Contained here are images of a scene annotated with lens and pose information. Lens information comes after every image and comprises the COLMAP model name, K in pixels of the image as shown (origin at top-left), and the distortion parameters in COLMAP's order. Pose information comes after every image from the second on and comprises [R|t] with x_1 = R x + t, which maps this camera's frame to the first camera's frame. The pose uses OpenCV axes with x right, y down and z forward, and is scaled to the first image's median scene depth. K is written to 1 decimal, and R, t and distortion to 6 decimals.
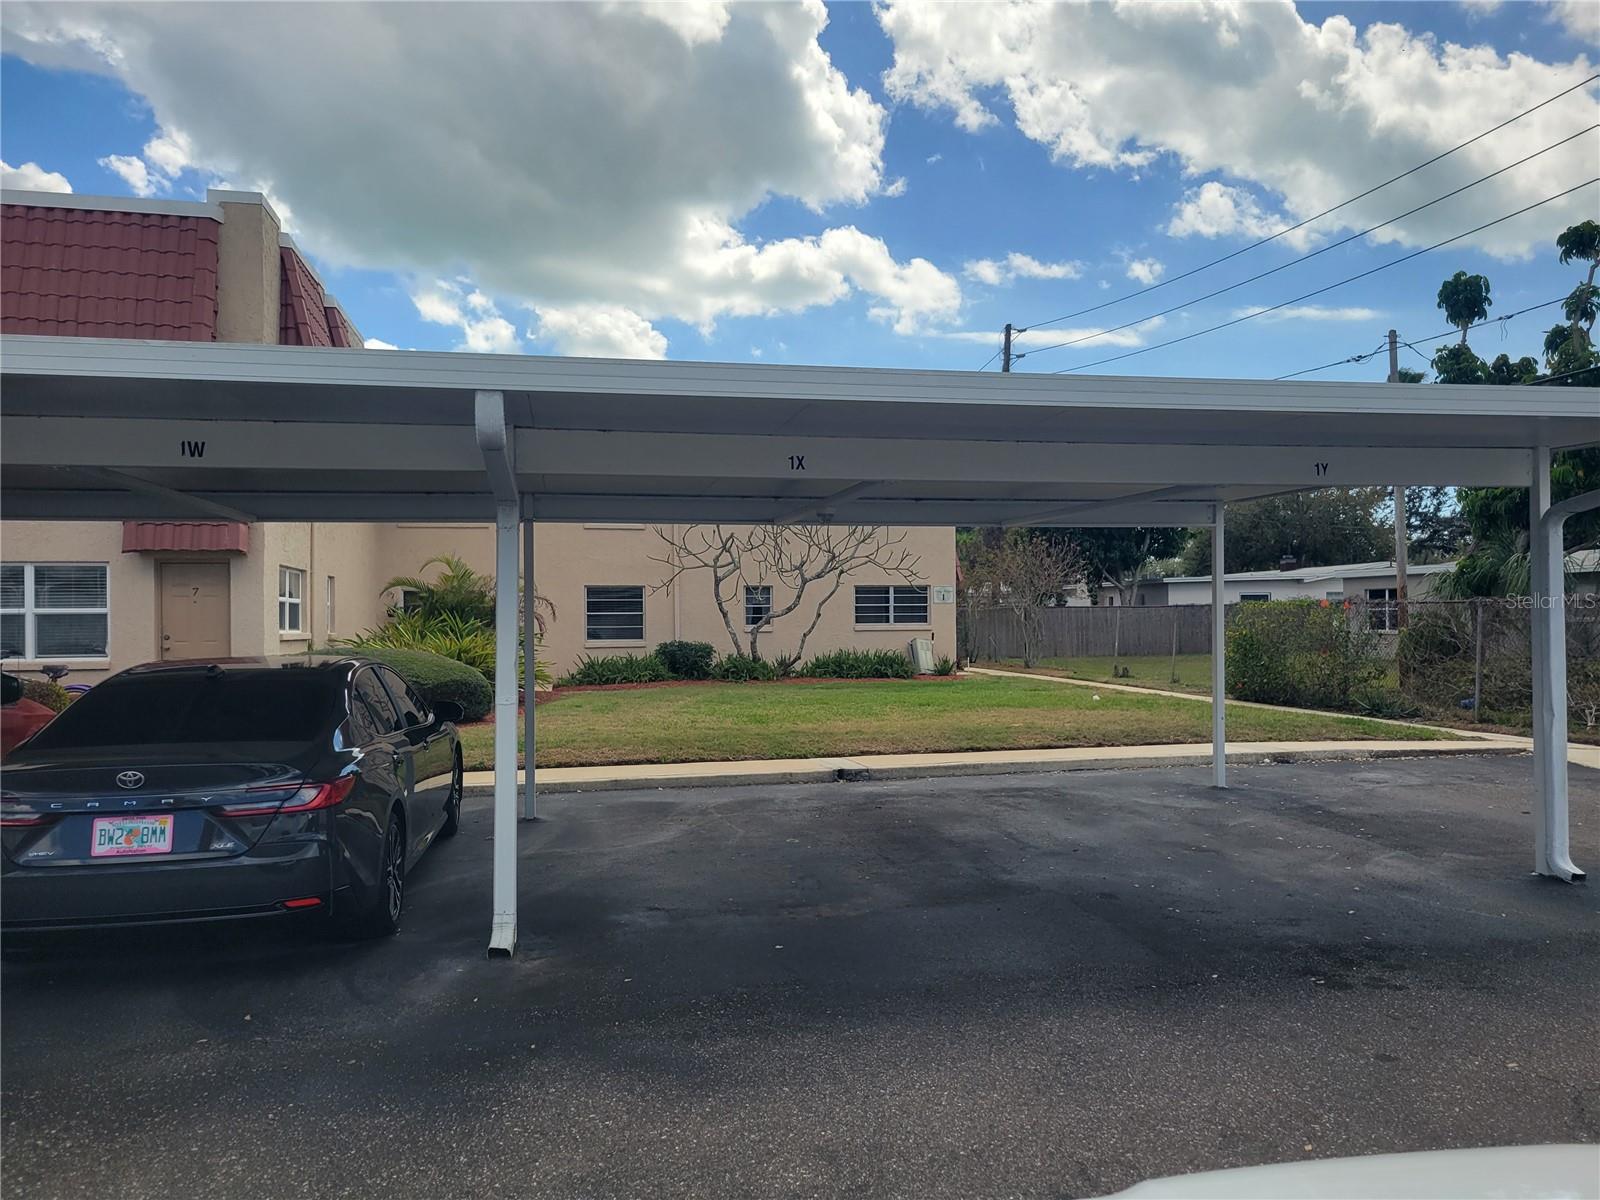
lens RADIAL K [[1238.2, 0, 851.8], [0, 1238.2, 603.7], [0, 0, 1]] dist [-0.002669, -0.040349]
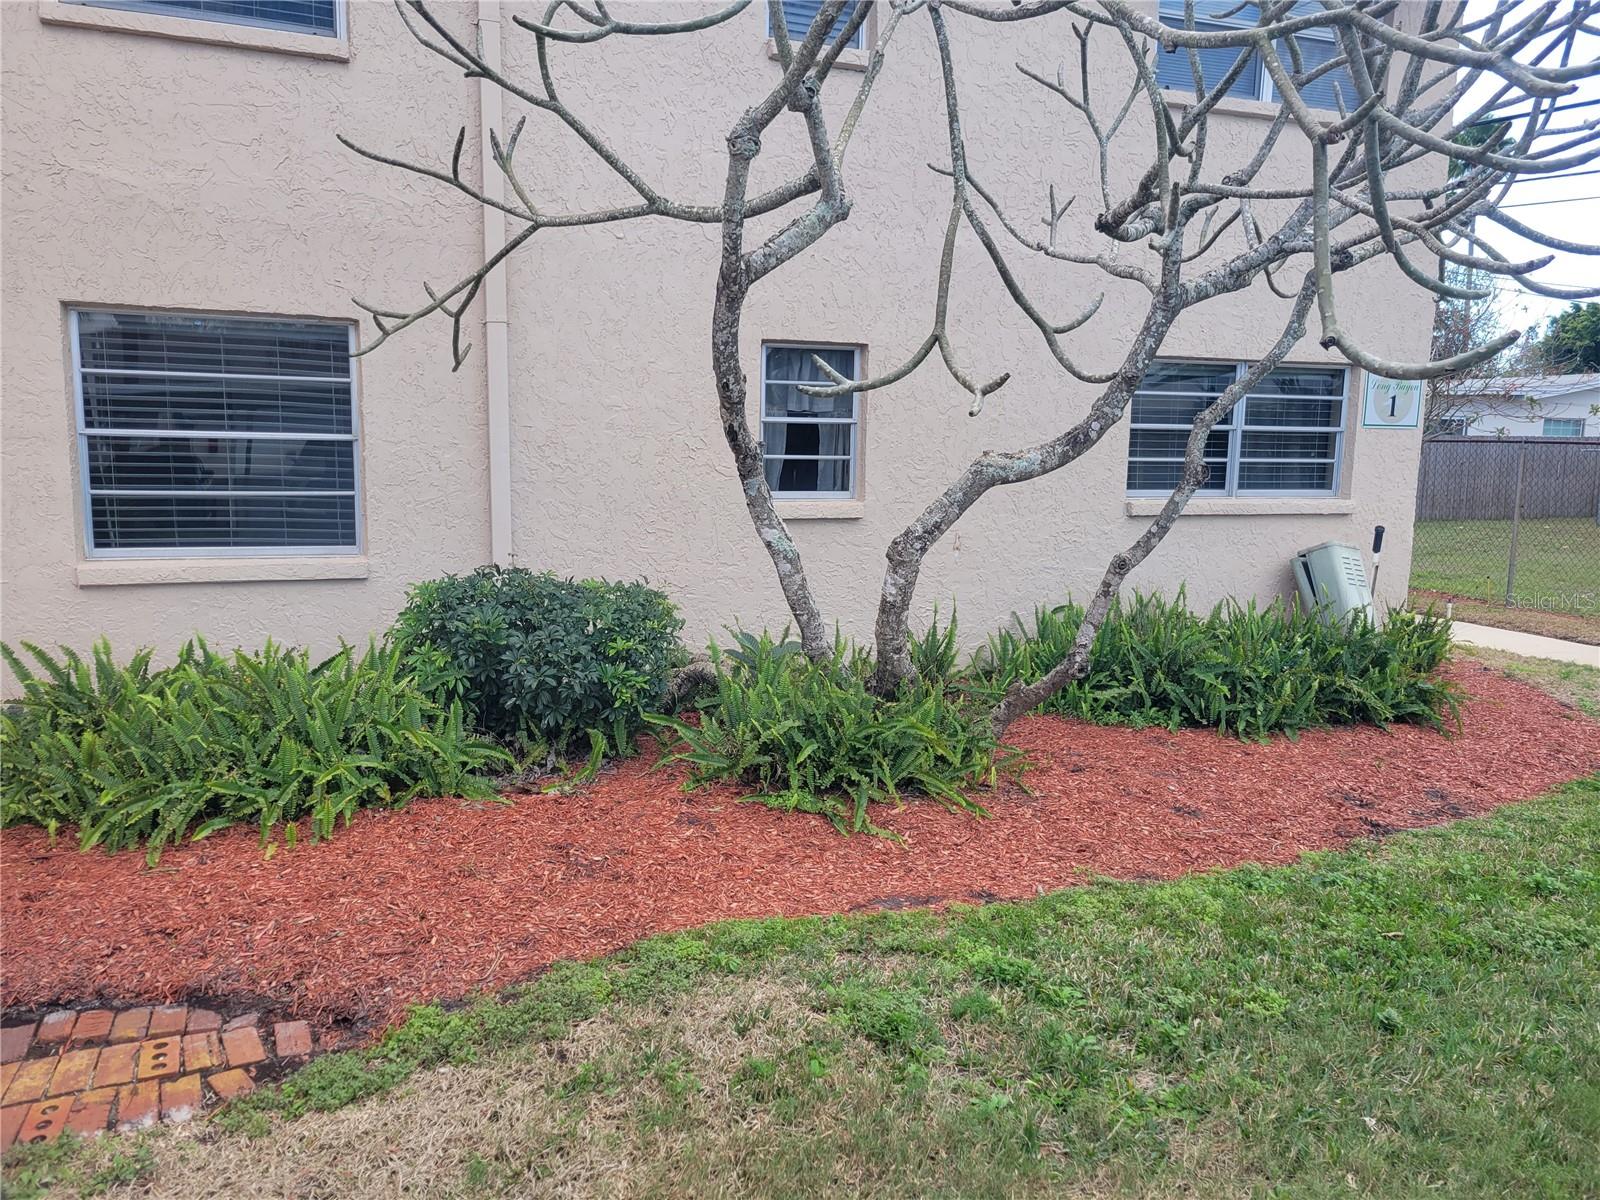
lens RADIAL K [[1196.6, 0, 783.8], [0, 1196.6, 598.2], [0, 0, 1]] dist [0.048310, -0.035477]
pose [[0.993936, 0.011903, 0.109316, -0.113376], [-0.028128, 0.988571, 0.148107, 0.001616], [-0.106304, -0.150283, 0.982911, 0.773704]]
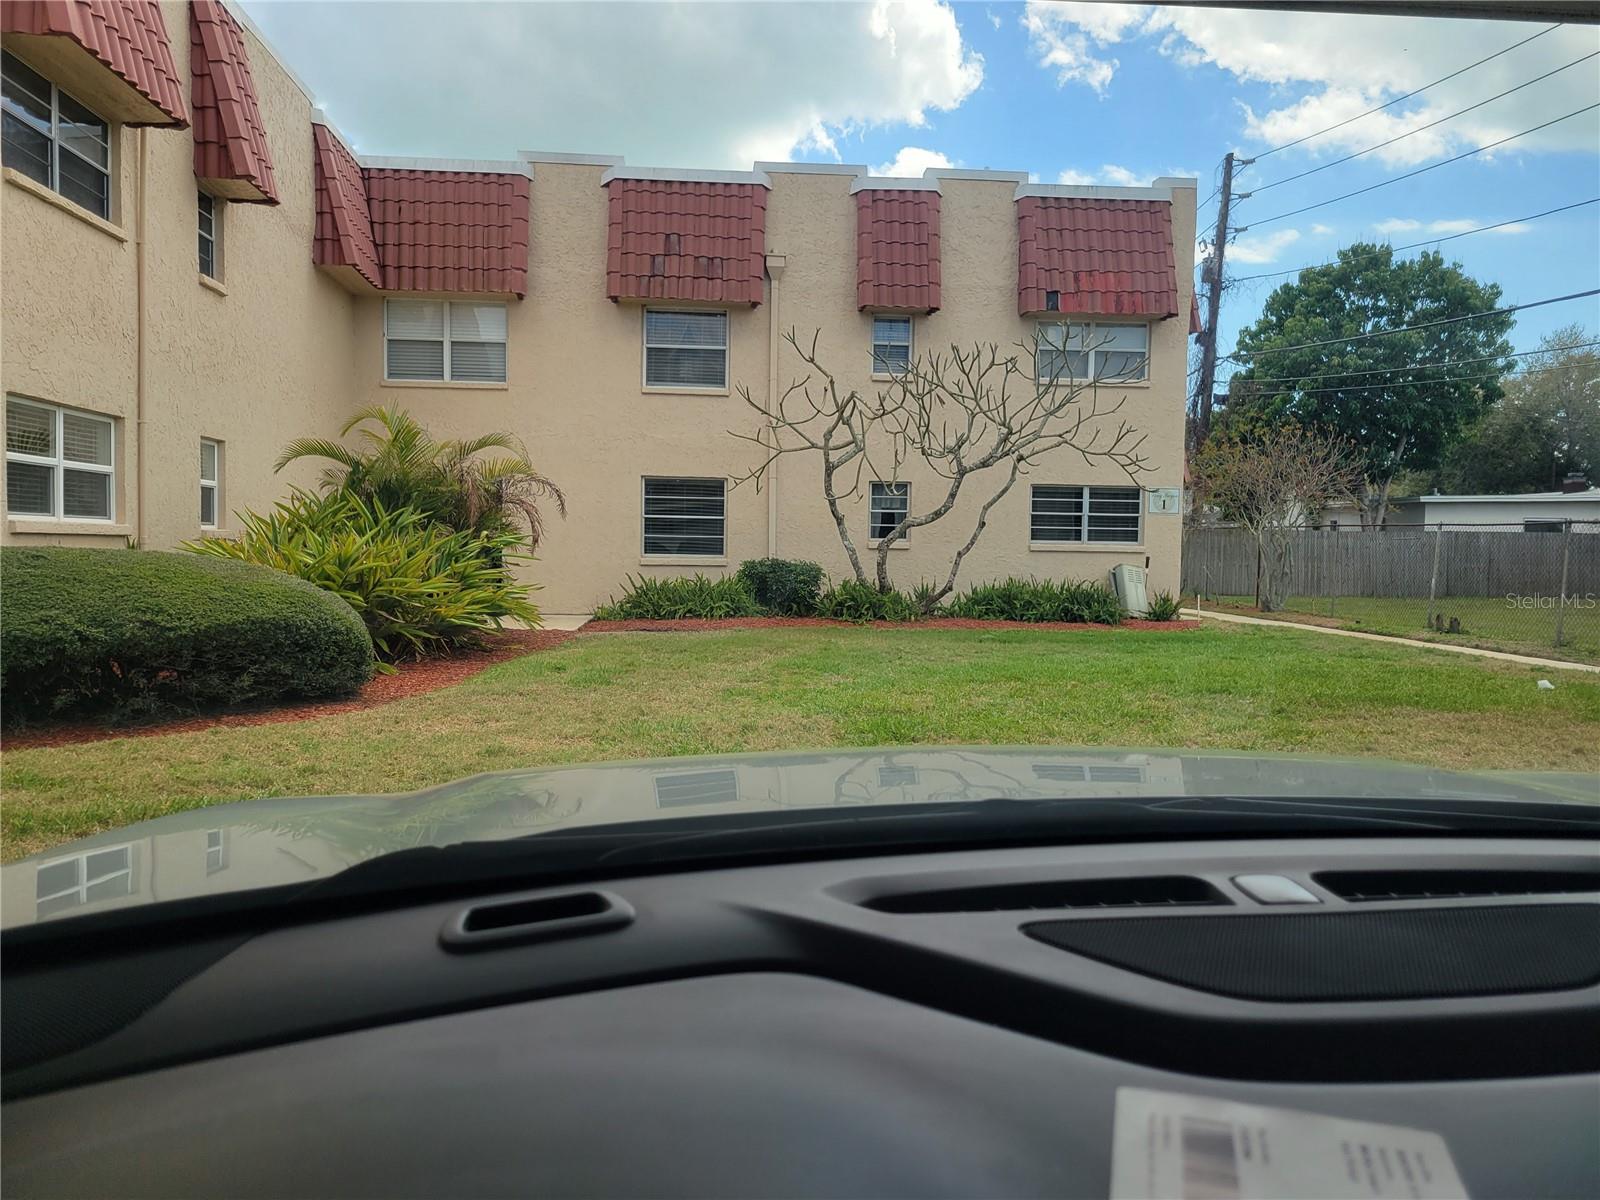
lens RADIAL K [[1196.6, 0, 783.8], [0, 1196.6, 598.2], [0, 0, 1]] dist [0.048310, -0.035477]
pose [[0.987176, 0.030845, -0.156629, -0.028664], [-0.022021, 0.998087, 0.057764, 0.013422], [0.158111, -0.053574, 0.985967, 0.342980]]
